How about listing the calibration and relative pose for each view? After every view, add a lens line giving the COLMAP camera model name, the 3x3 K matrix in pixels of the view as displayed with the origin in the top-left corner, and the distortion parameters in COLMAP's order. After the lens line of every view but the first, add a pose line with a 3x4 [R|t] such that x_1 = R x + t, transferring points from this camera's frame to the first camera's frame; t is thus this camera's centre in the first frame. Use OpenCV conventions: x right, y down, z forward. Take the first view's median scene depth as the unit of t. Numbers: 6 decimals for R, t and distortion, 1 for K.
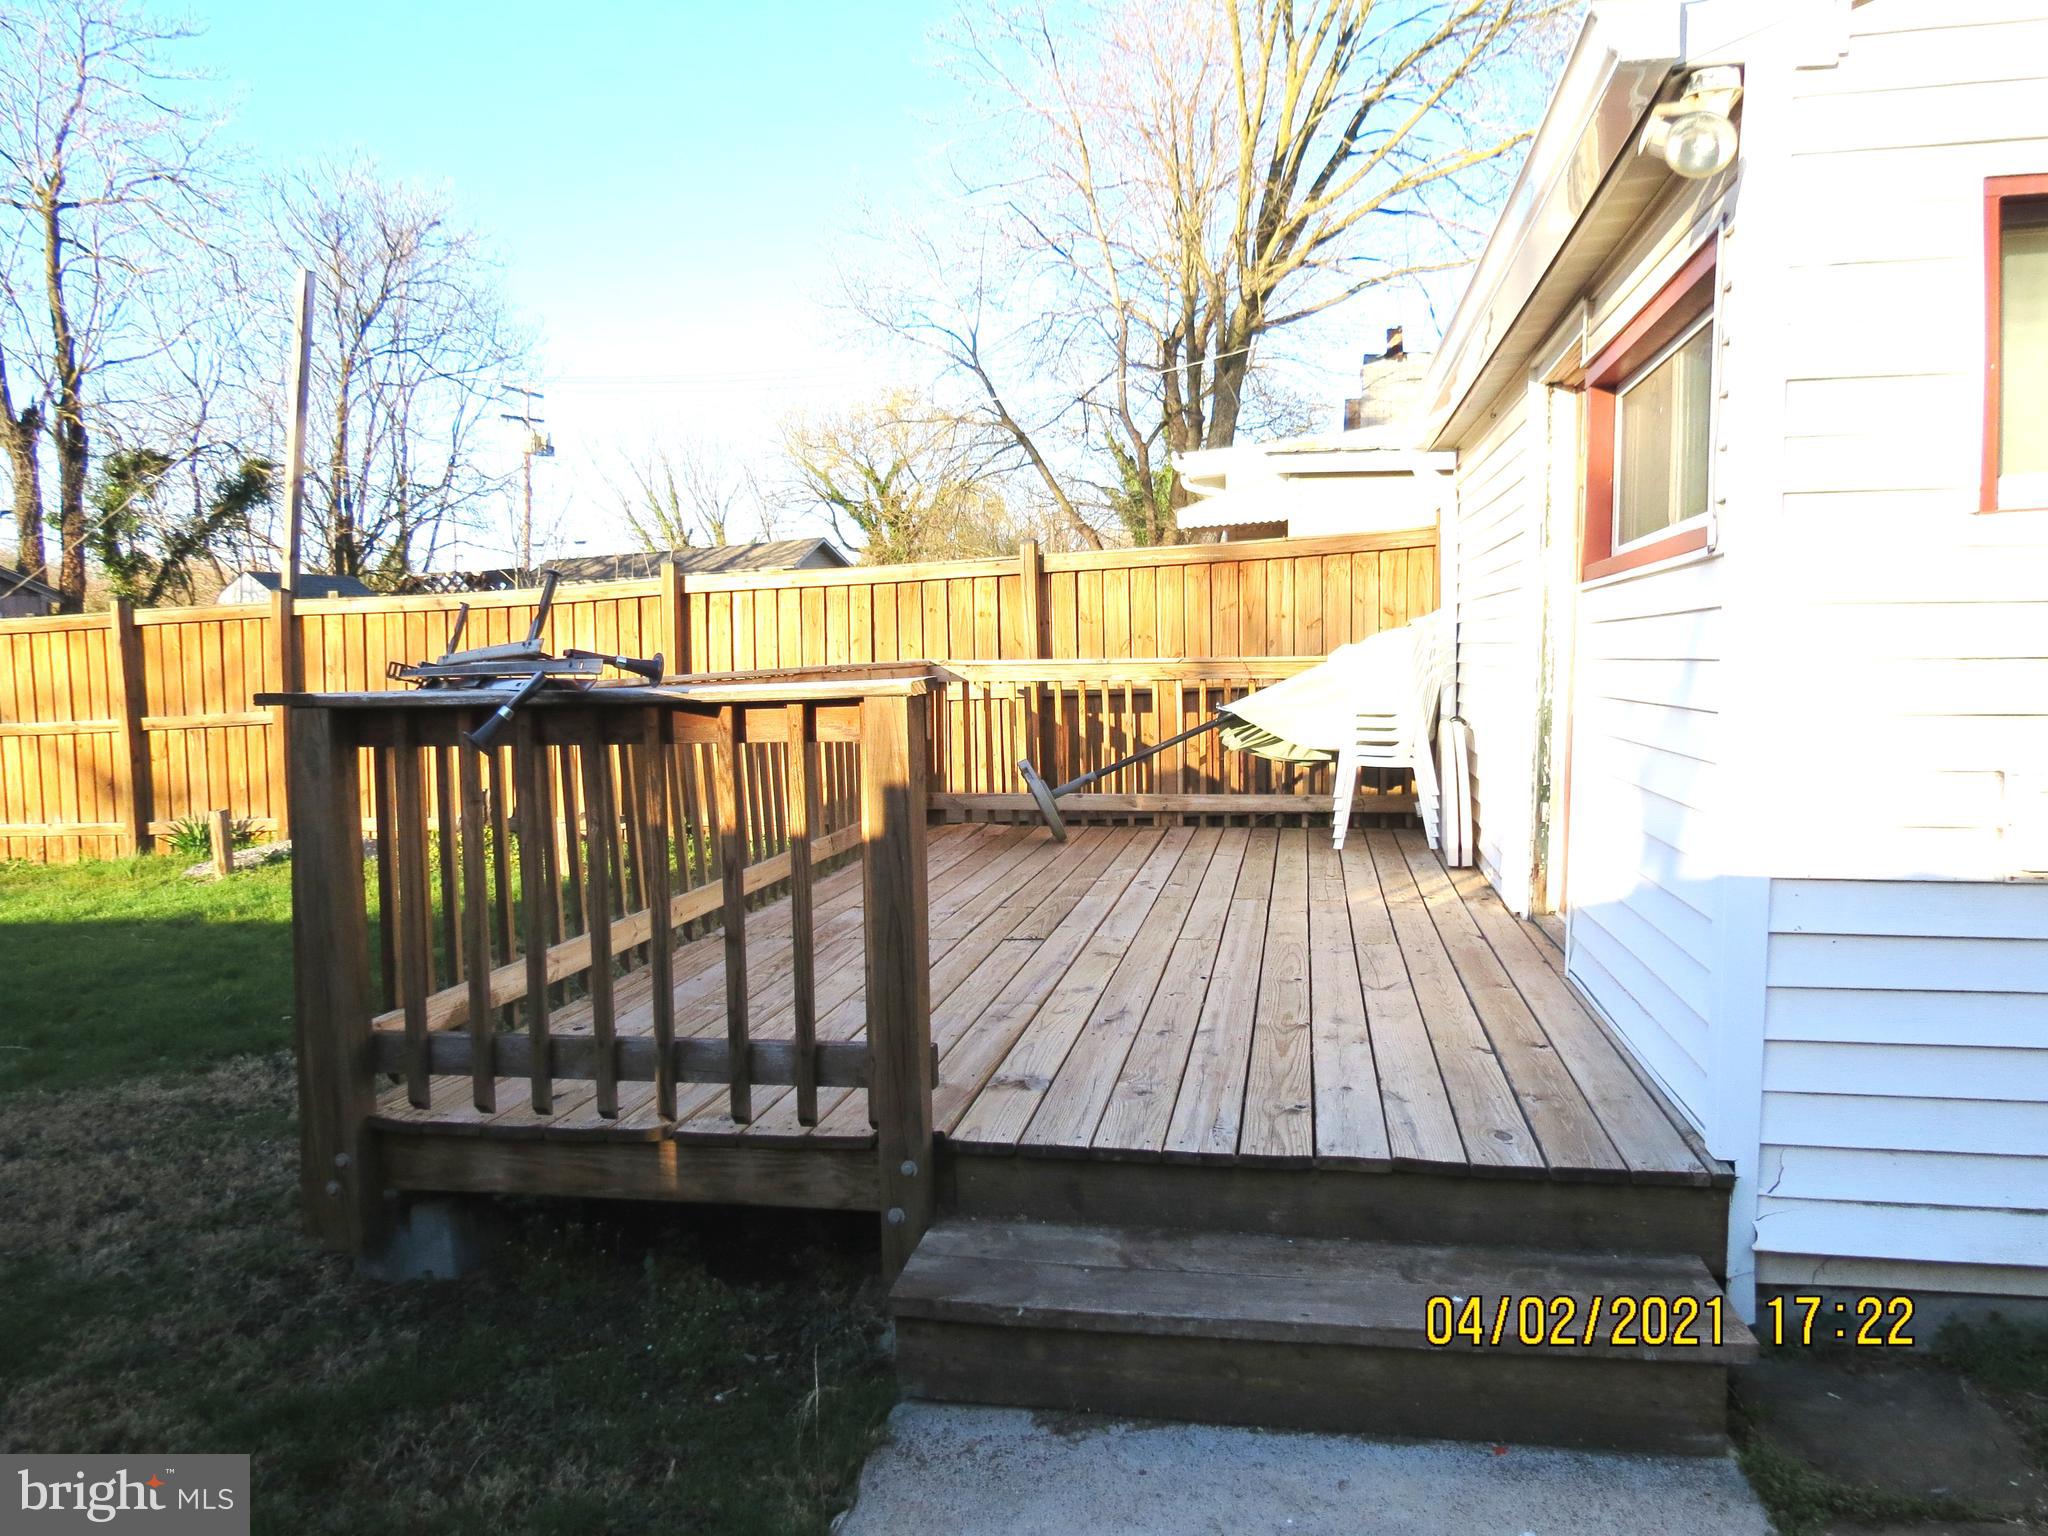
lens RADIAL K [[1440.1, 0, 1016.4], [0, 1440.1, 777.0], [0, 0, 1]] dist [-0.013202, 0.002610]
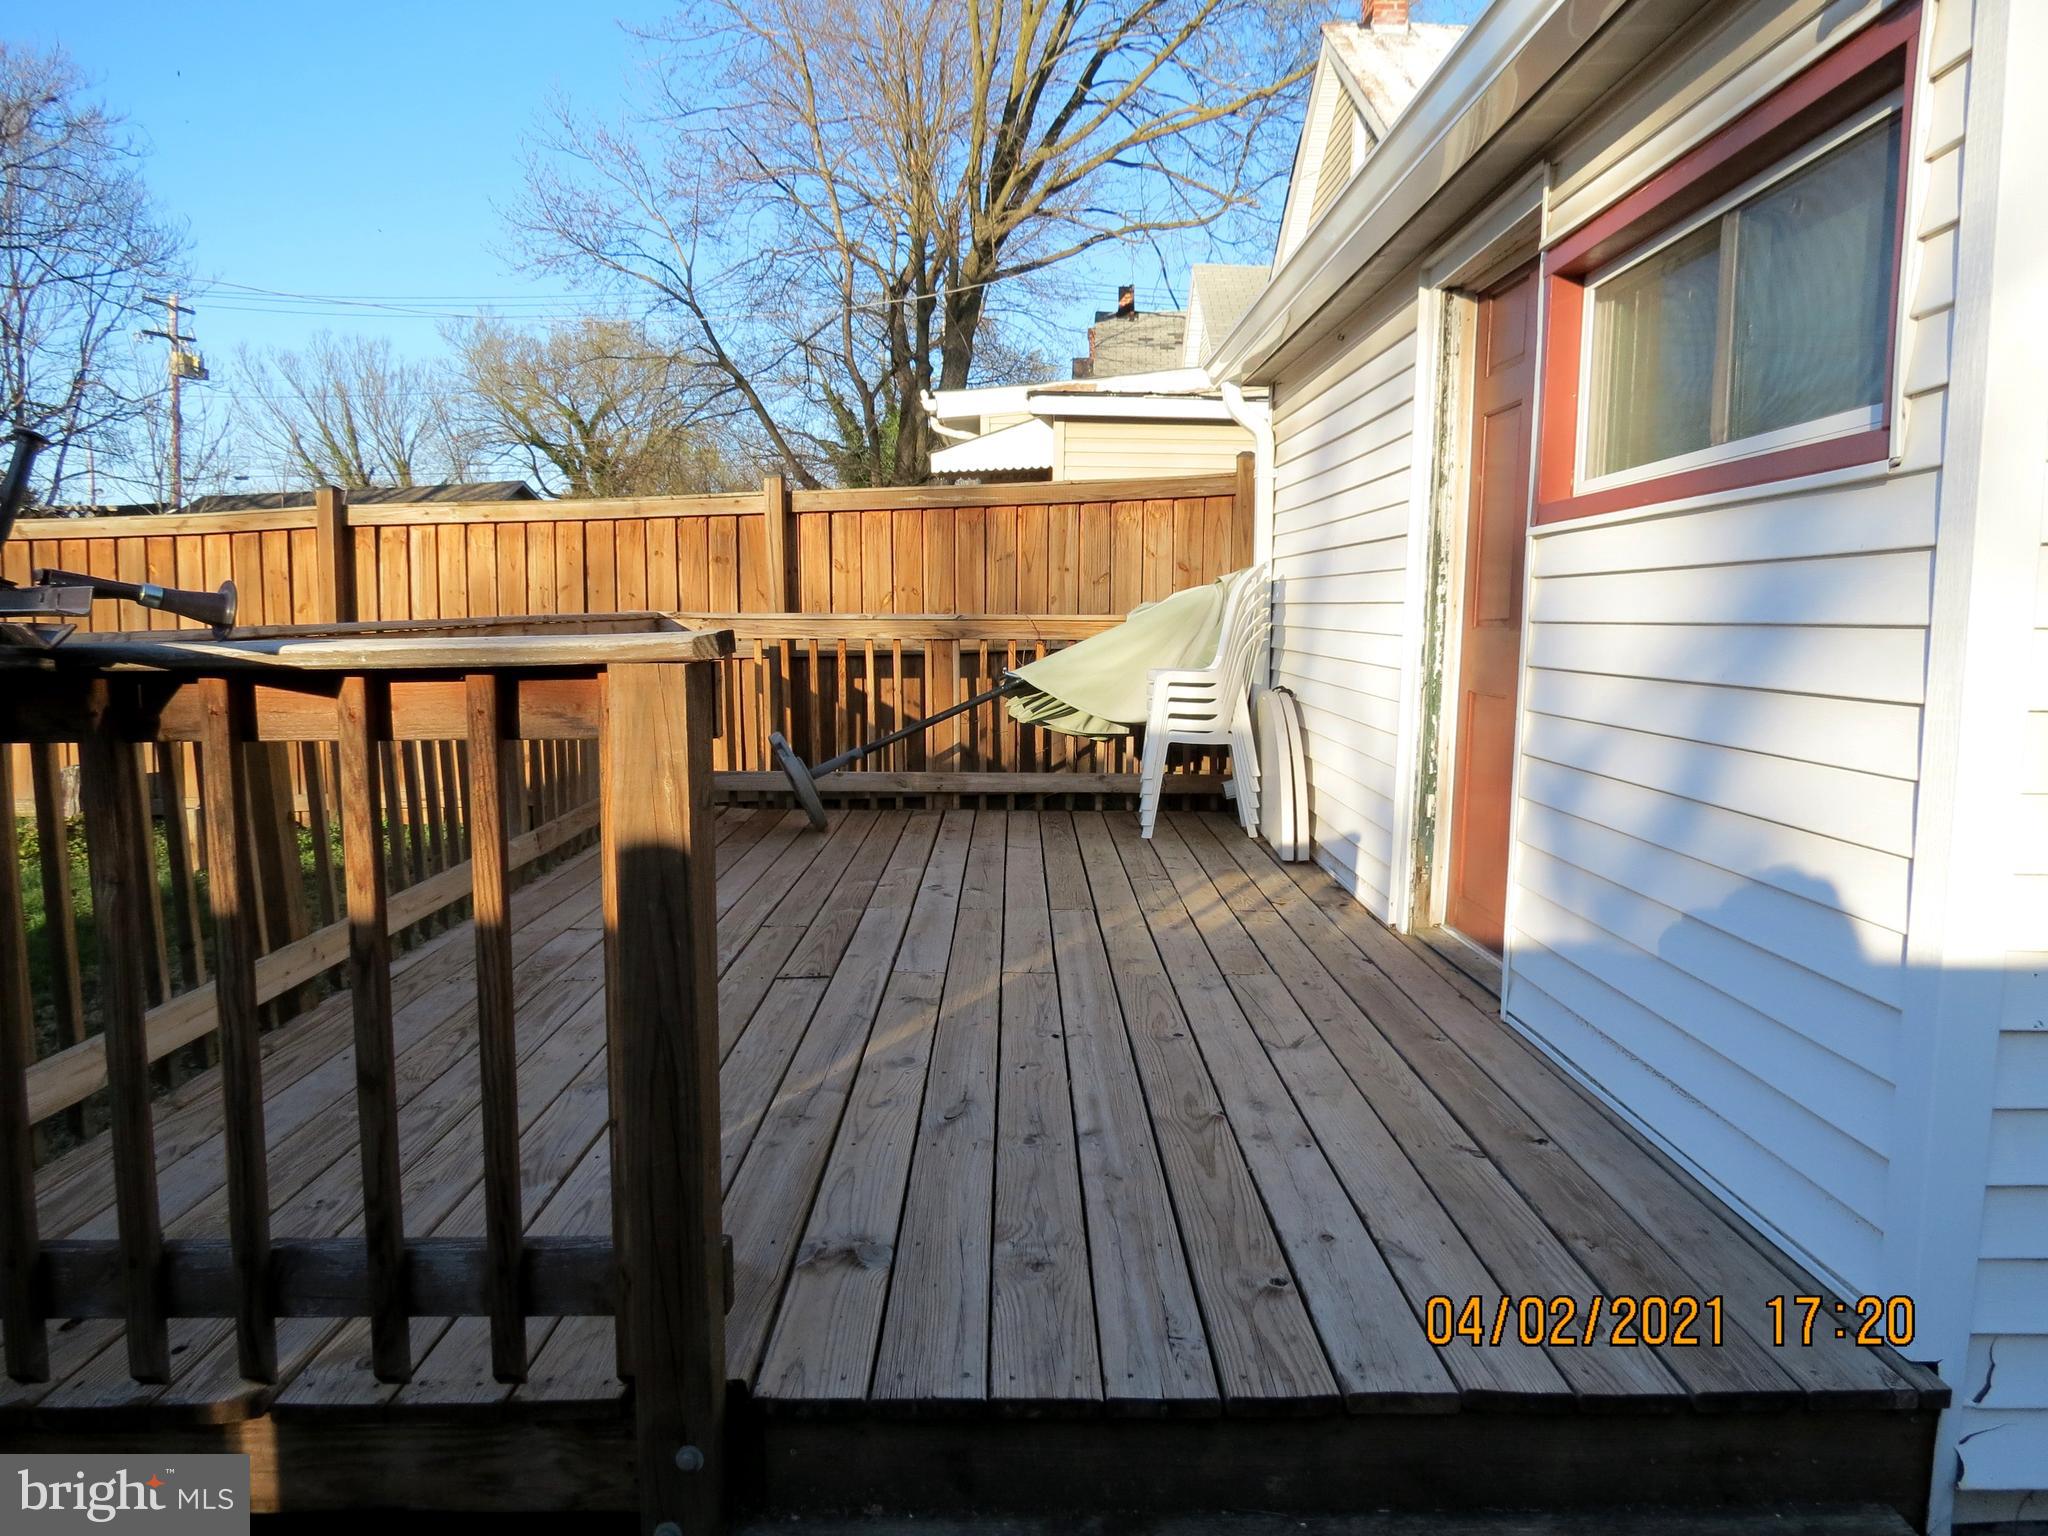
lens RADIAL K [[1440.1, 0, 1016.4], [0, 1440.1, 777.0], [0, 0, 1]] dist [-0.013202, 0.002610]
pose [[0.980709, -0.003724, 0.195439, -0.020714], [-0.001793, 0.999605, 0.028046, -0.009816], [-0.195466, -0.027856, 0.980315, 0.145681]]
